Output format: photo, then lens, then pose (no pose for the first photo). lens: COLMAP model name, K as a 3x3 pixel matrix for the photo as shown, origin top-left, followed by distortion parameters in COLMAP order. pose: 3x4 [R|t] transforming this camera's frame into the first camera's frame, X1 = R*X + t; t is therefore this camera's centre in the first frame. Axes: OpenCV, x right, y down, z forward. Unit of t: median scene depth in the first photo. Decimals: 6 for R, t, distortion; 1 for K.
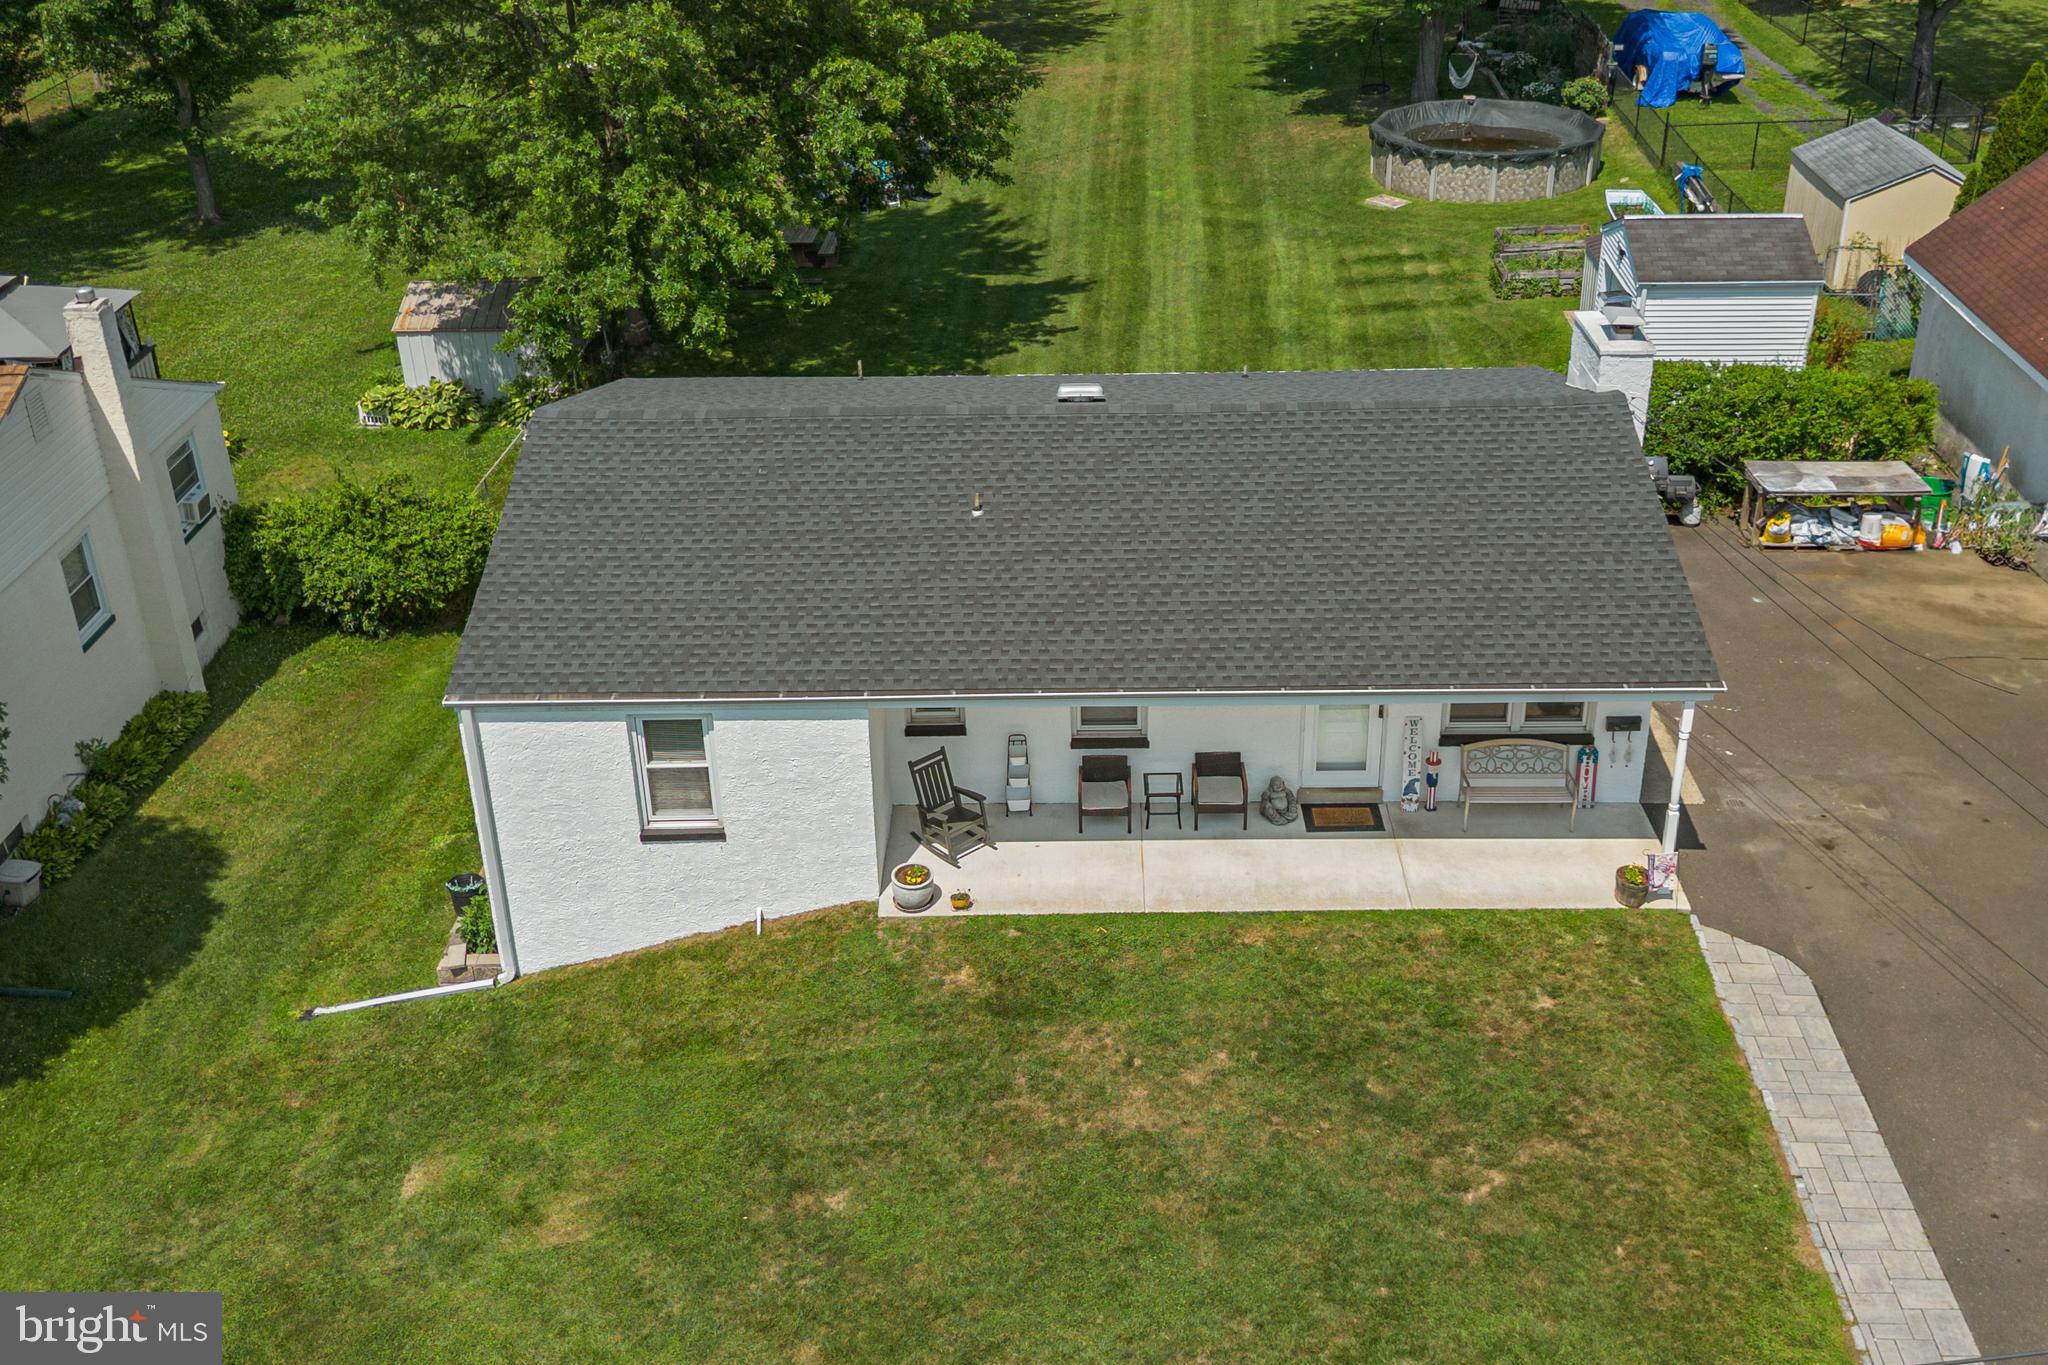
lens RADIAL K [[1434.5, 0, 1024.0], [0, 1434.5, 682.5], [0, 0, 1]] dist [0.046860, -0.067901]
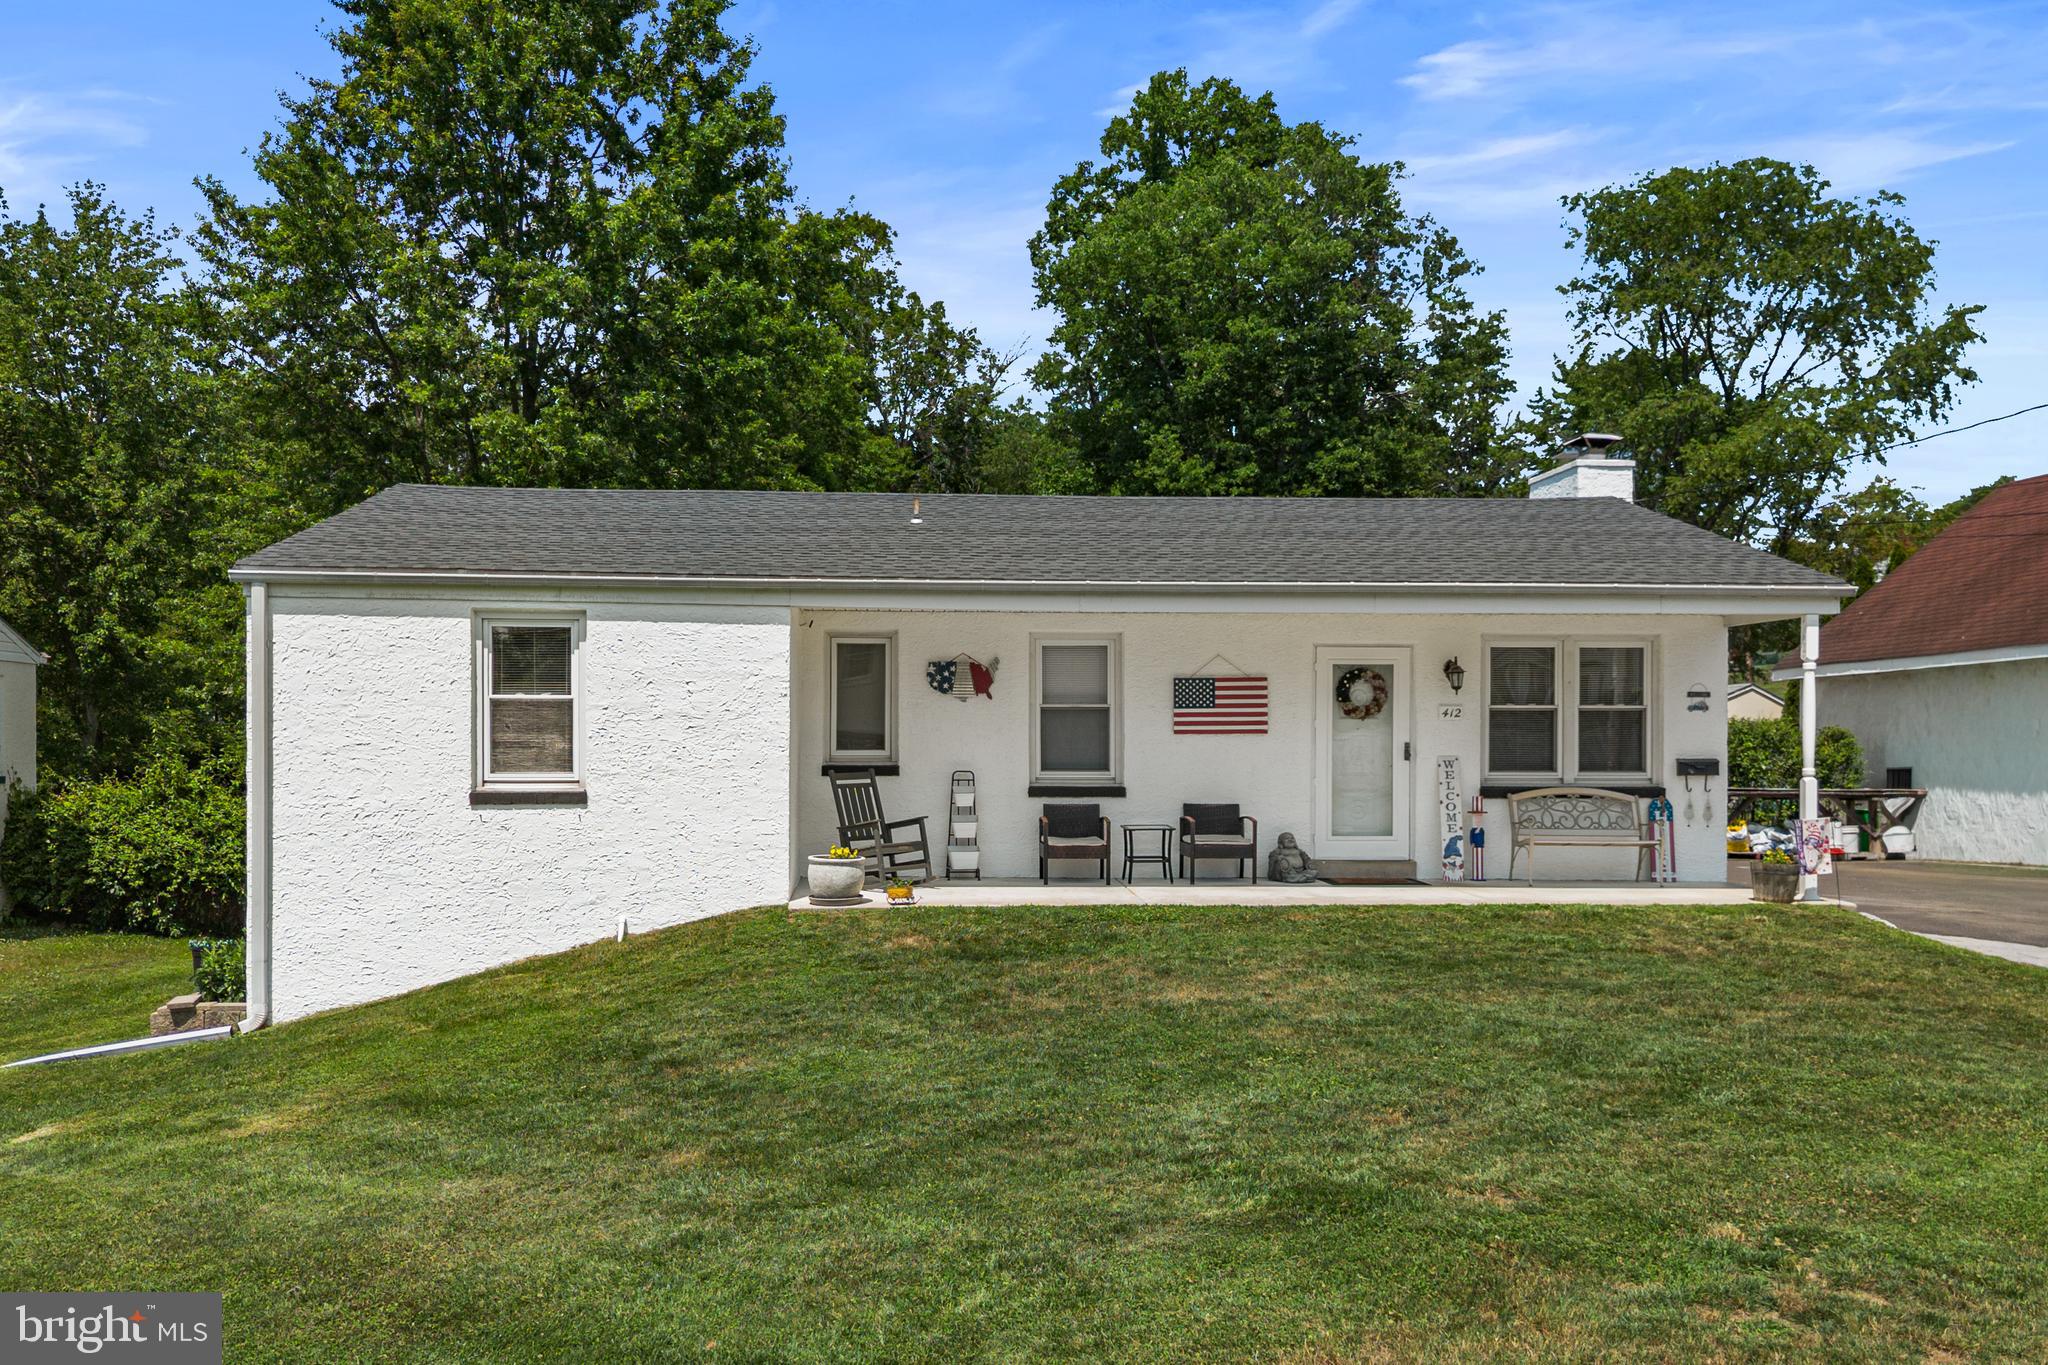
lens RADIAL K [[1455.3, 0, 984.0], [0, 1455.3, 682.7], [0, 0, 1]] dist [0.022216, -0.001130]
pose [[0.998206, 0.019002, 0.056774, -0.043828], [0.002579, 0.933766, -0.357876, 0.306701], [-0.059814, 0.357380, 0.932042, 0.248900]]
